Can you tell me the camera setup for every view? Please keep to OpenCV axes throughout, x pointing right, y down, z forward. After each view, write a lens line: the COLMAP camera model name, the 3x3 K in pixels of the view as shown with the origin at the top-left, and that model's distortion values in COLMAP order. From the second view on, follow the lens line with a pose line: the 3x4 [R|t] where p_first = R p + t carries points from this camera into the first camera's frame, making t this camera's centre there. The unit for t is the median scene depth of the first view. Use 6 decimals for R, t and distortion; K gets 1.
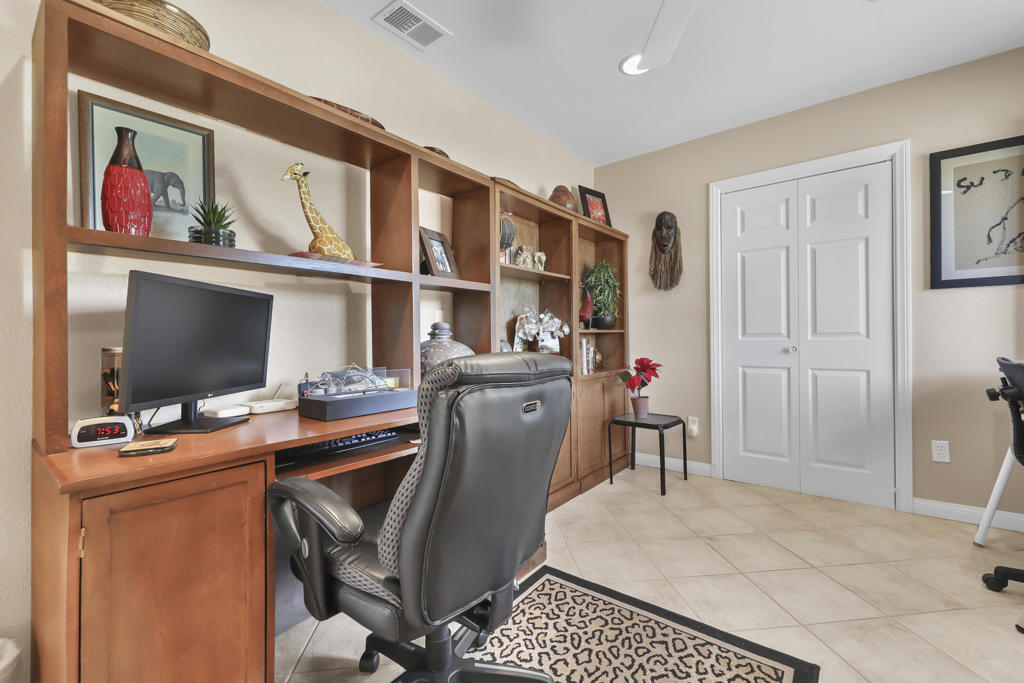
lens RADIAL K [[430.0, 0, 518.5], [0, 430.0, 338.5], [0, 0, 1]] dist [0.002526, -0.000513]
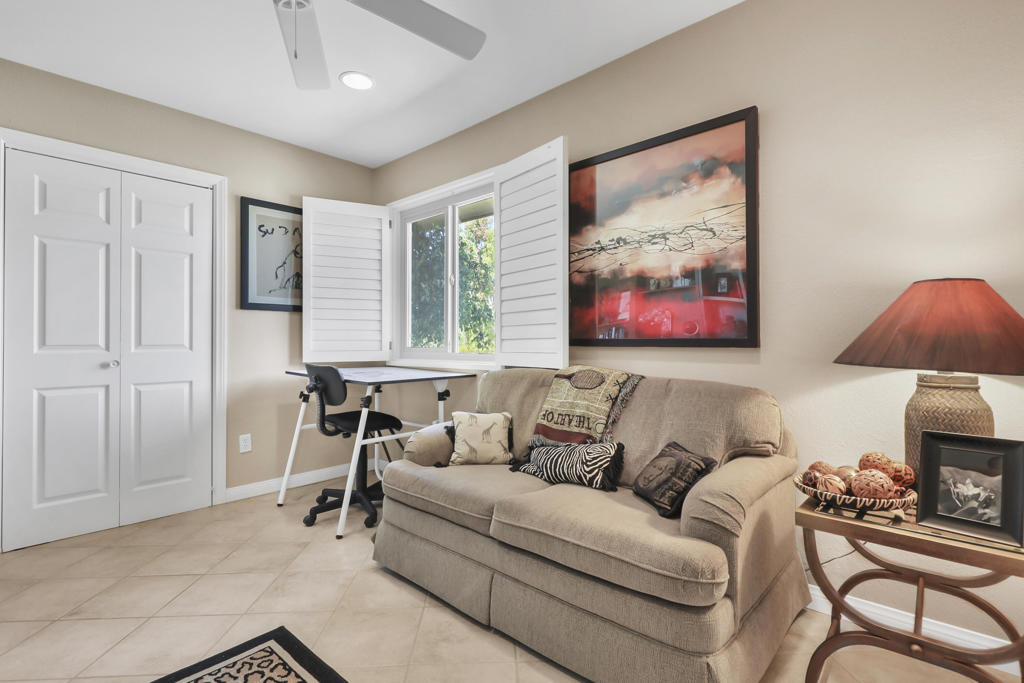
lens RADIAL K [[479.7, 0, 517.2], [0, 479.7, 345.7], [0, 0, 1]] dist [0.001429, -0.000228]
pose [[0.079682, 0.005373, 0.996806, -0.305586], [0.005366, 0.999969, -0.005819, -0.001063], [-0.996806, 0.005813, 0.079651, 0.129126]]
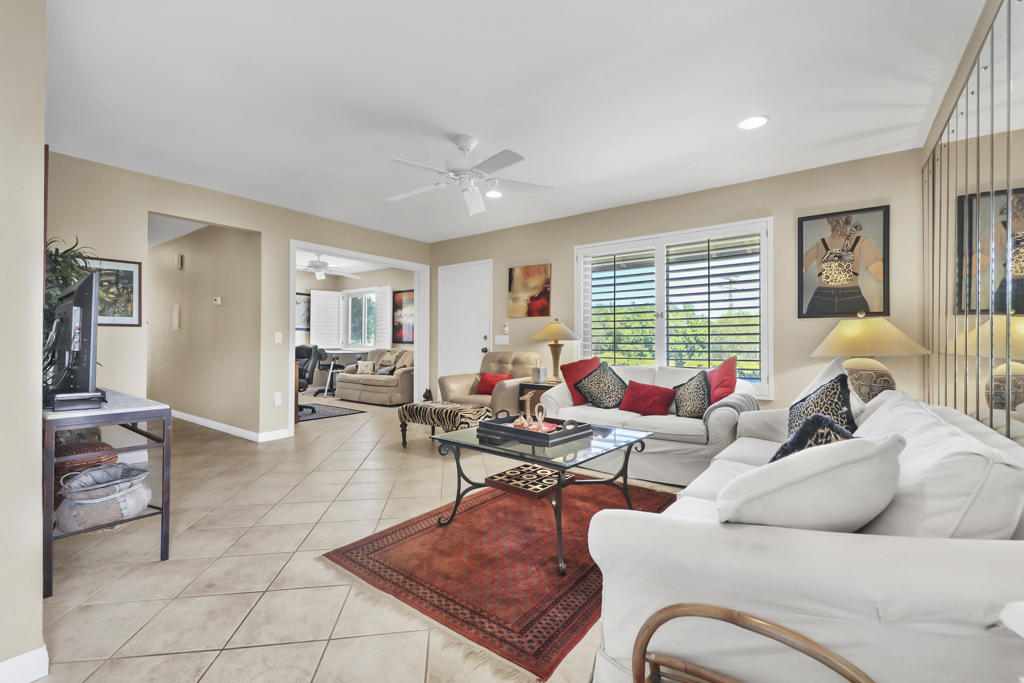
lens RADIAL K [[430.0, 0, 515.0], [0, 430.0, 338.5], [0, 0, 1]] dist [0.002526, -0.000513]
pose [[-0.023784, 0.020298, 0.999511, -2.557038], [-0.005886, 0.999774, -0.020443, 0.020478], [-0.999700, -0.006370, -0.023659, -0.746833]]
